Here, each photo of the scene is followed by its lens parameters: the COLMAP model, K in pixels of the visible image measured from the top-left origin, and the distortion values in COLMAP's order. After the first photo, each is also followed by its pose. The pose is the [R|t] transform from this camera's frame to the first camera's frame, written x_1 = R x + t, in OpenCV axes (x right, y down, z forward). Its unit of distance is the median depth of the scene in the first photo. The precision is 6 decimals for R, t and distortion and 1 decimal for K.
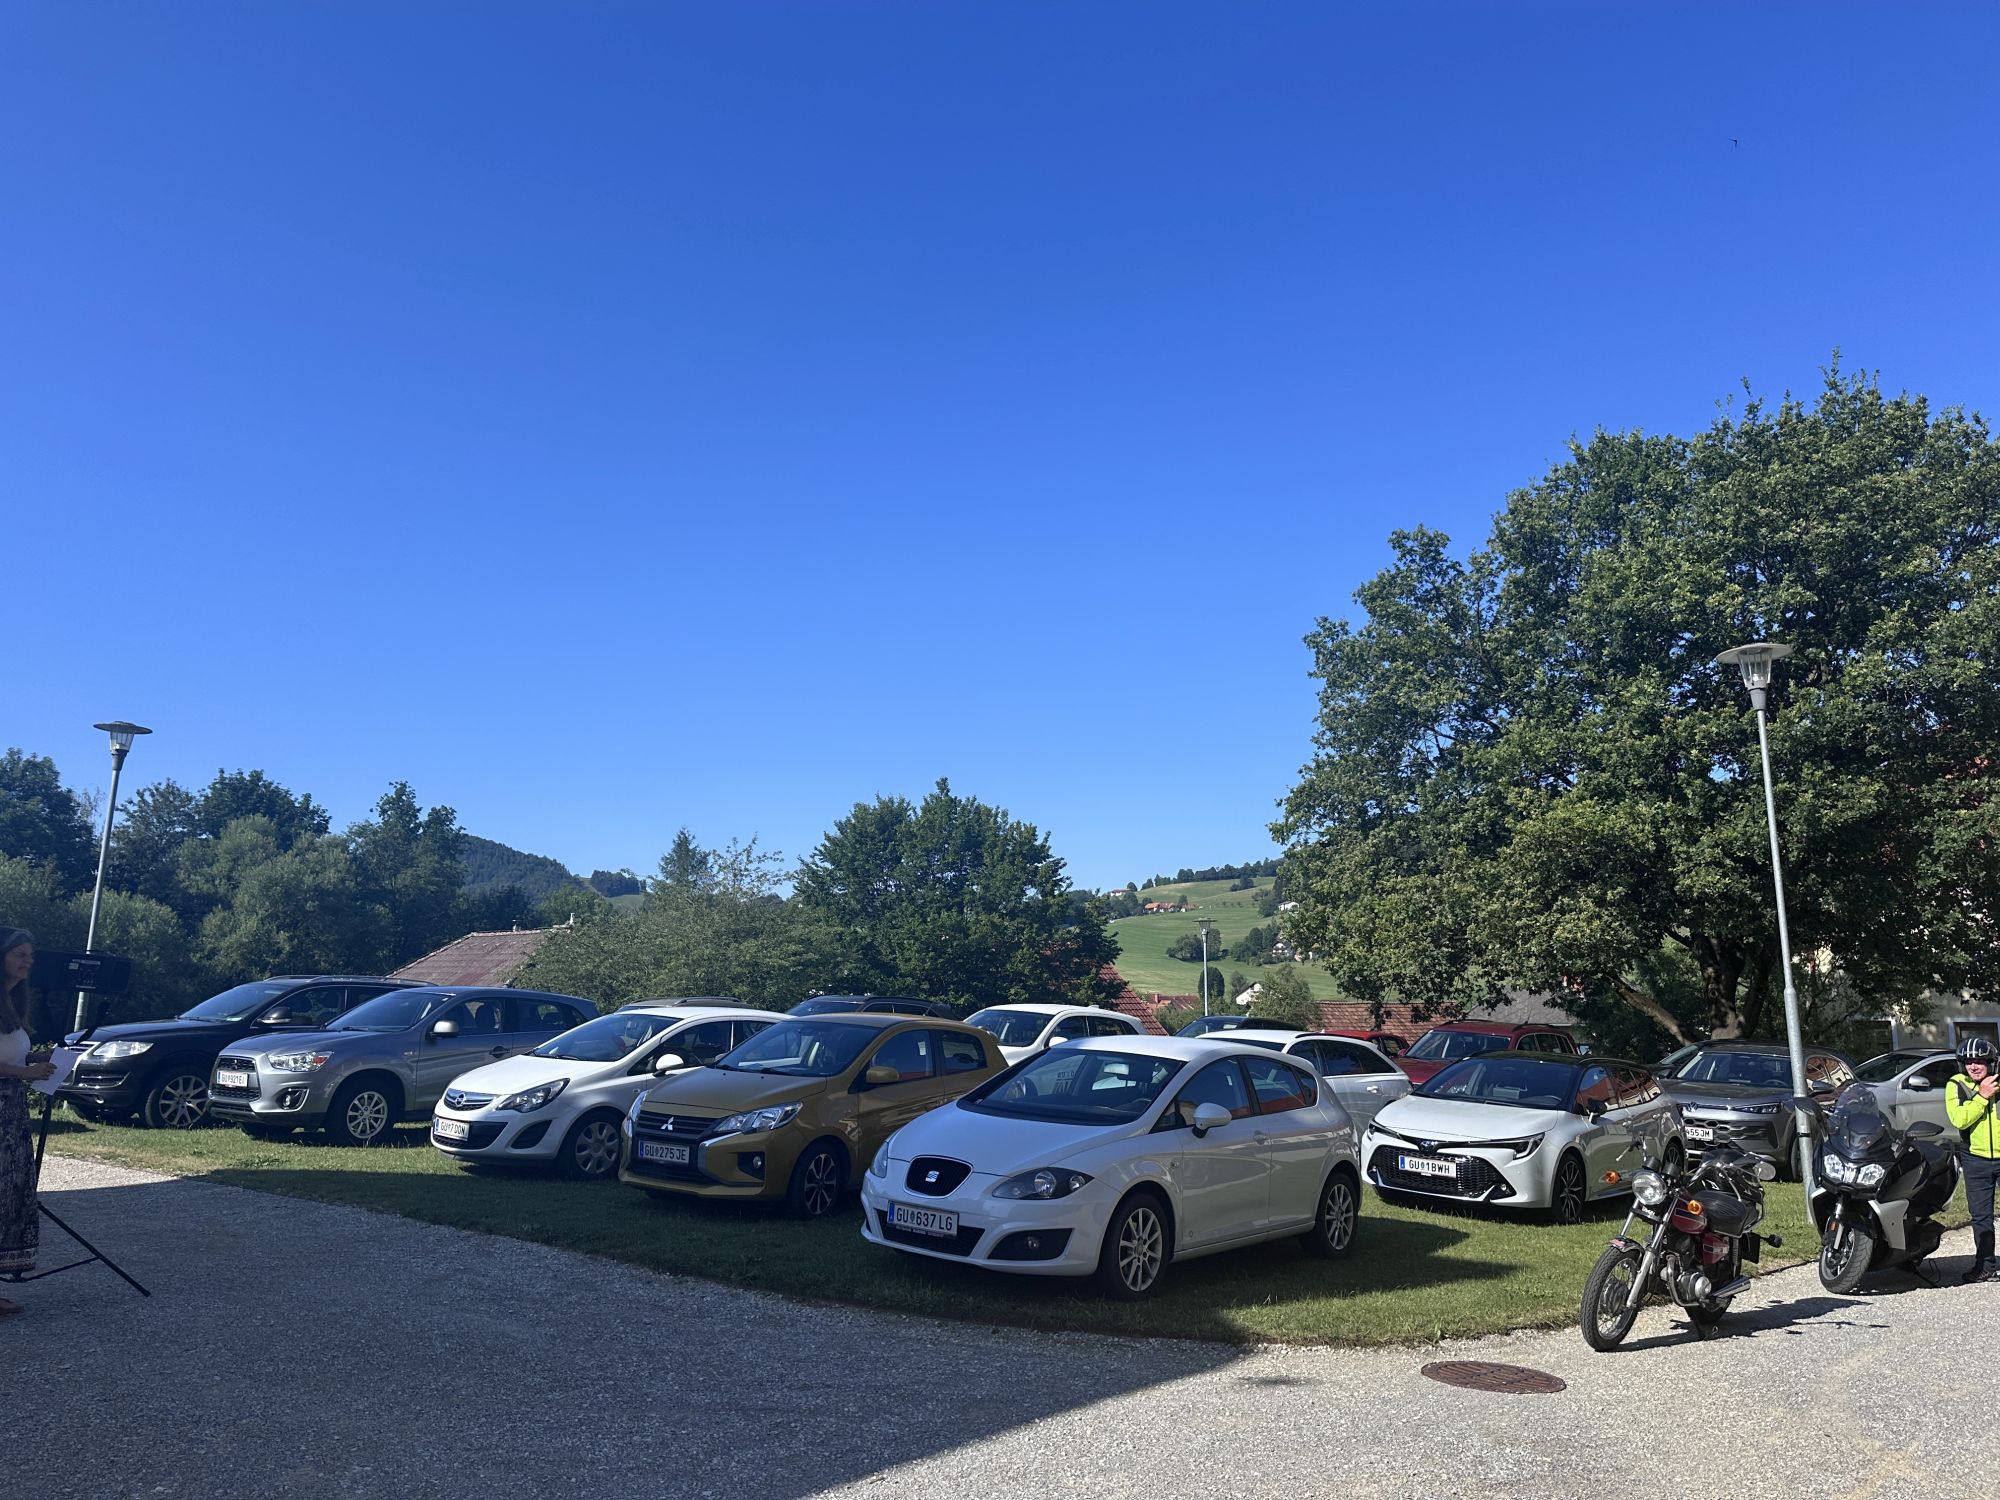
lens RADIAL K [[1407.6, 0, 994.8], [0, 1407.6, 758.9], [0, 0, 1]] dist [0.053296, -0.050215]
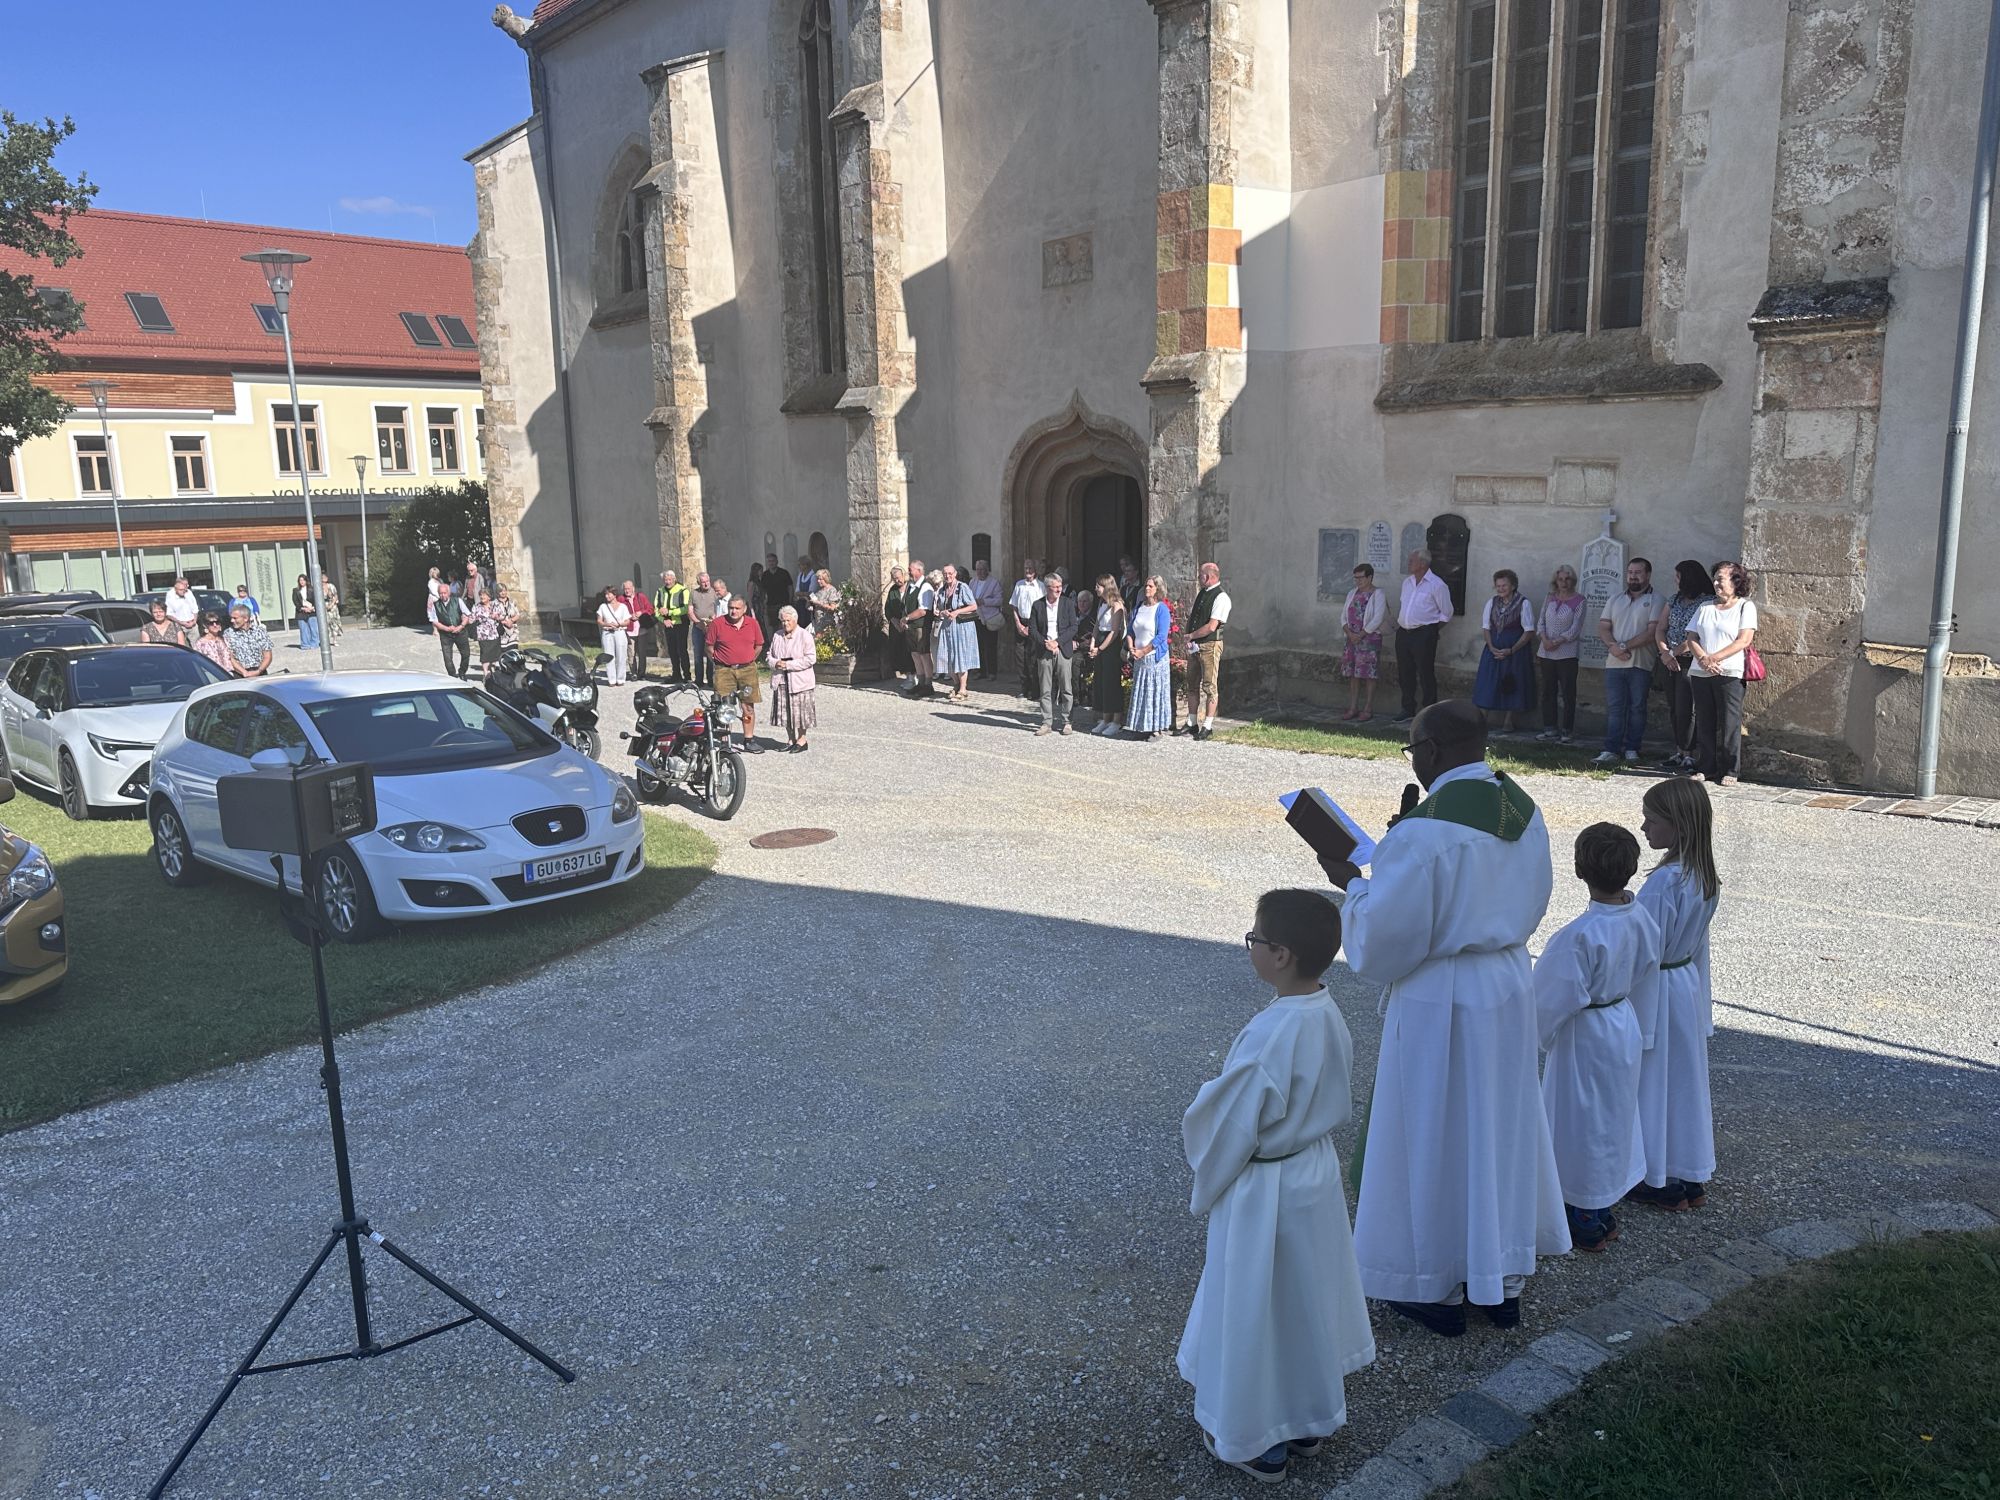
lens RADIAL K [[1420.1, 0, 1011.7], [0, 1420.1, 747.3], [0, 0, 1]] dist [0.042373, -0.056104]
pose [[0.017029, -0.192302, 0.981188, -0.245192], [-0.139469, 0.971280, 0.192781, -0.001133], [-0.990080, -0.140128, -0.010281, 0.162959]]
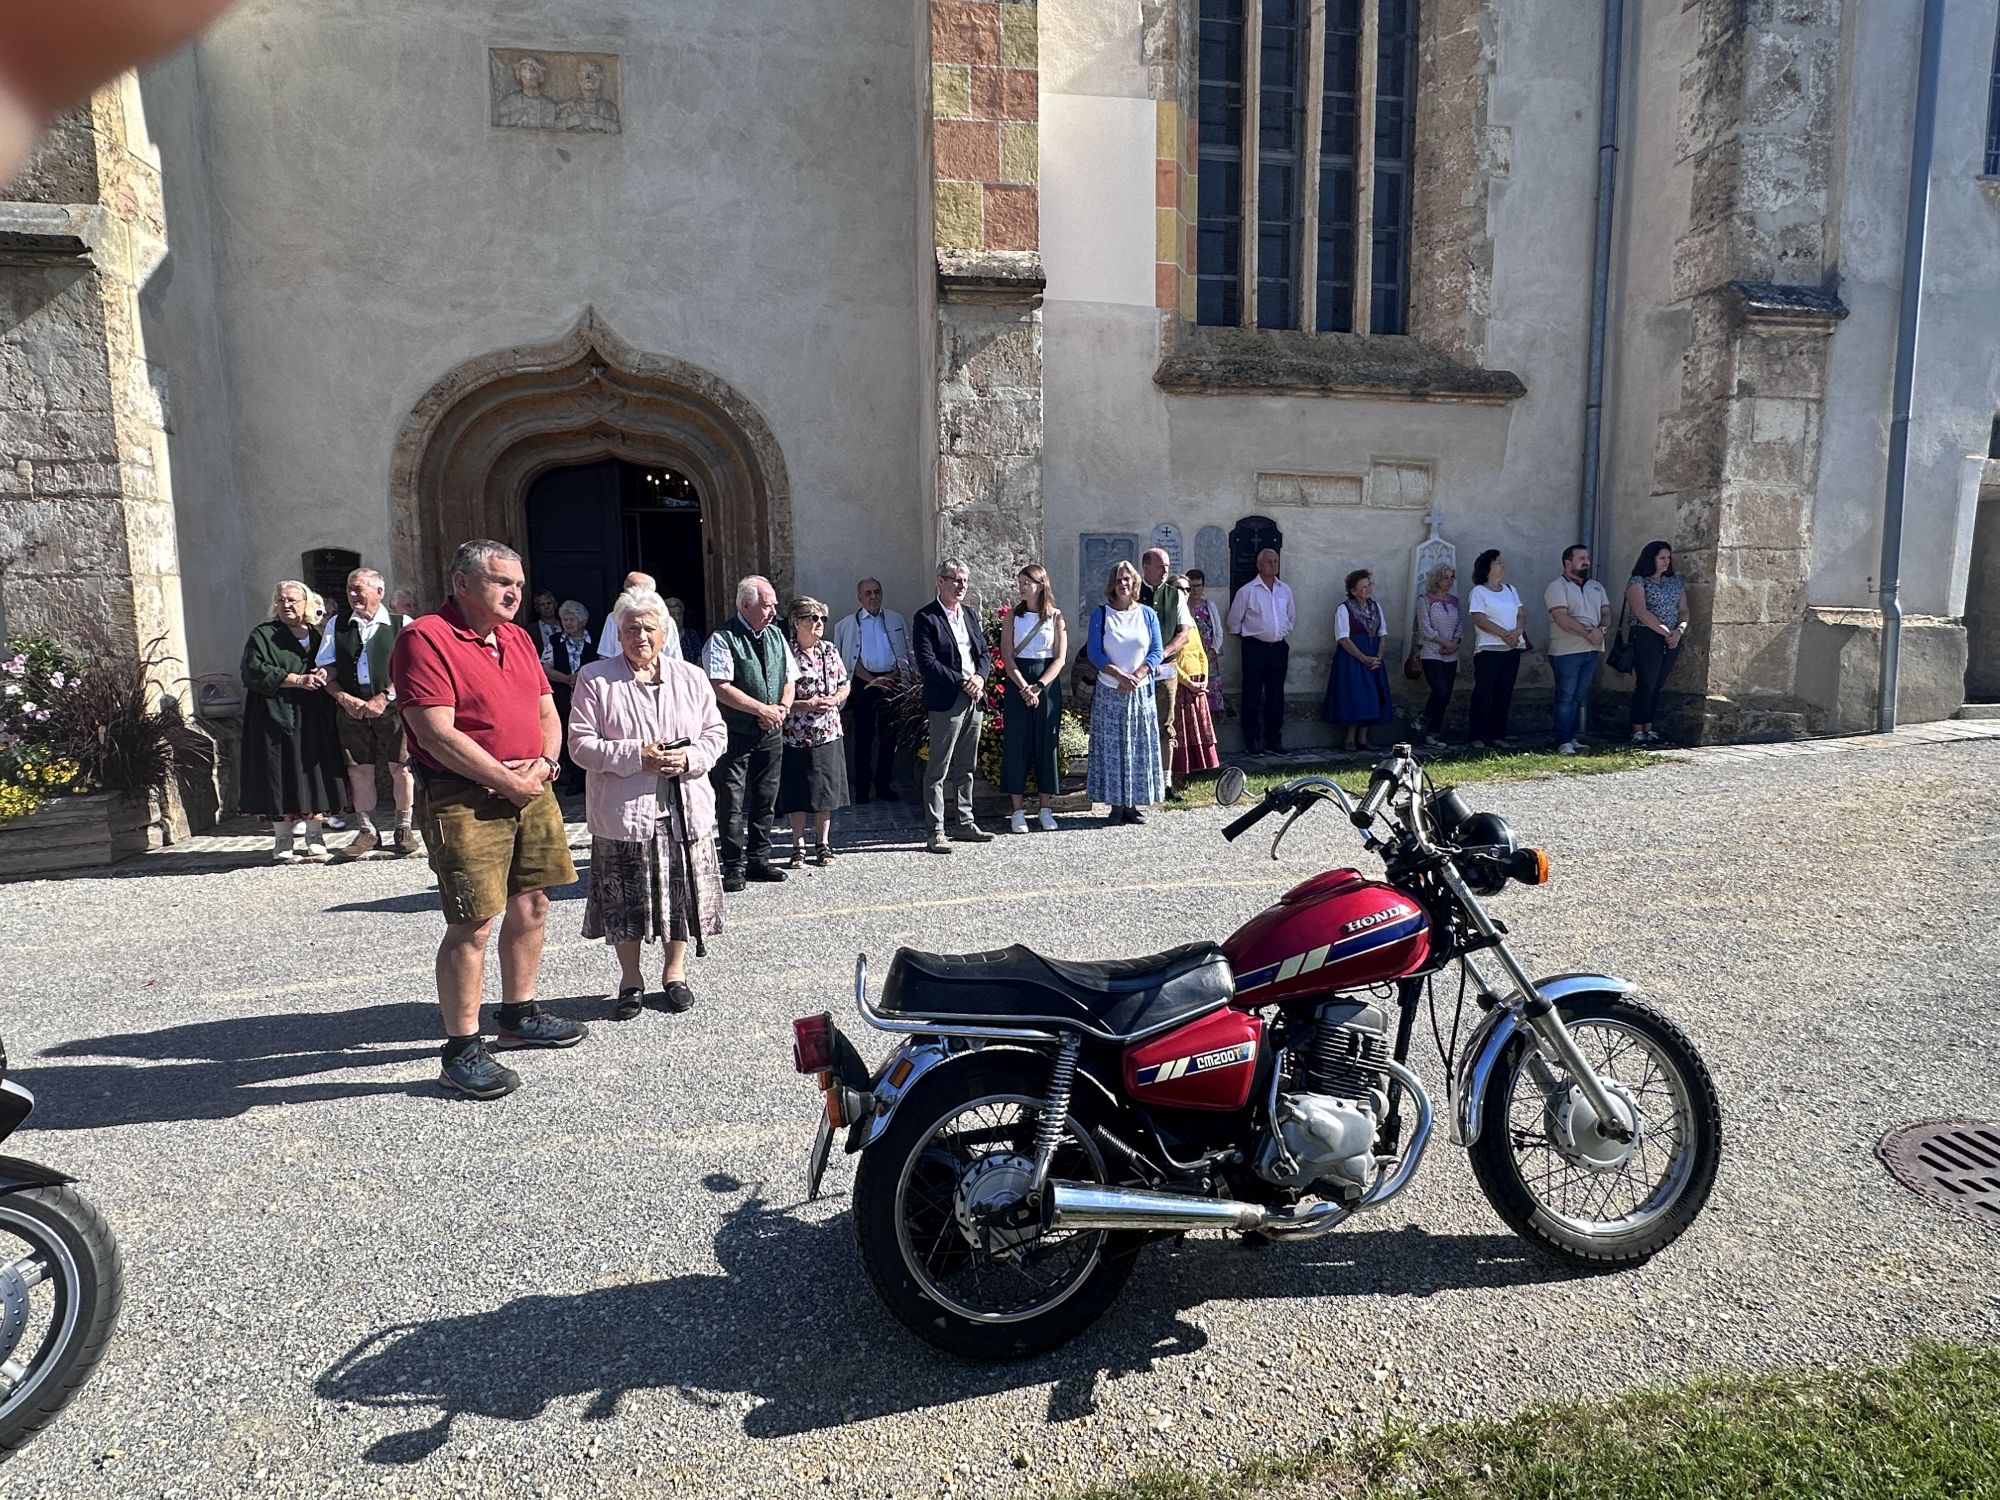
lens RADIAL K [[1065.8, 0, 990.5], [0, 1065.8, 758.0], [0, 0, 1]] dist [-0.001814, -0.001323]
pose [[-0.850871, -0.059792, 0.521961, 0.102667], [-0.076050, 0.997056, -0.009757, 0.066770], [-0.519841, -0.047997, -0.852914, 0.310194]]
